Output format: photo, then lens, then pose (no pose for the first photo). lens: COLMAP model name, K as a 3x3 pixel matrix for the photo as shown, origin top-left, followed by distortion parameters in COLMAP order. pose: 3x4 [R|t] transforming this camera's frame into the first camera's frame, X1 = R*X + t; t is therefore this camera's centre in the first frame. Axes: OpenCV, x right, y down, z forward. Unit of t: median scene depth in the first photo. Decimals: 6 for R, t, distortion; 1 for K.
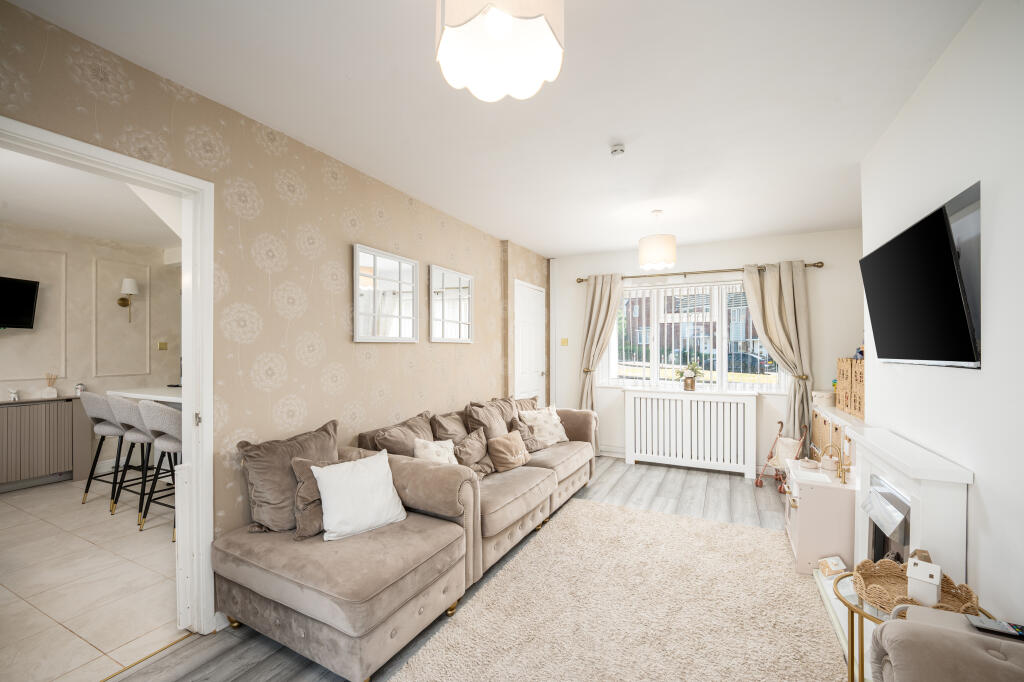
lens RADIAL K [[432.2, 0, 516.4], [0, 432.2, 349.0], [0, 0, 1]] dist [0.001362, -0.000314]
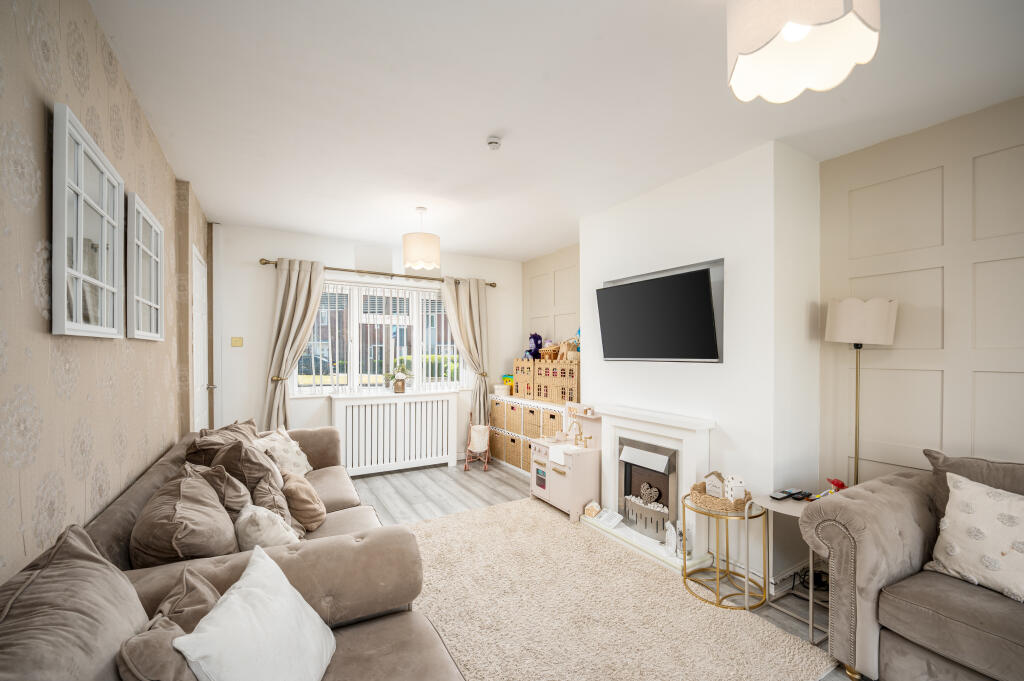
lens RADIAL K [[432.2, 0, 516.4], [0, 432.2, 348.5], [0, 0, 1]] dist [0.001362, -0.000314]
pose [[0.523943, 0.005341, 0.851737, -0.340128], [-0.001133, 0.999984, -0.005573, -0.001189], [-0.851753, 0.001955, 0.523940, 0.271909]]
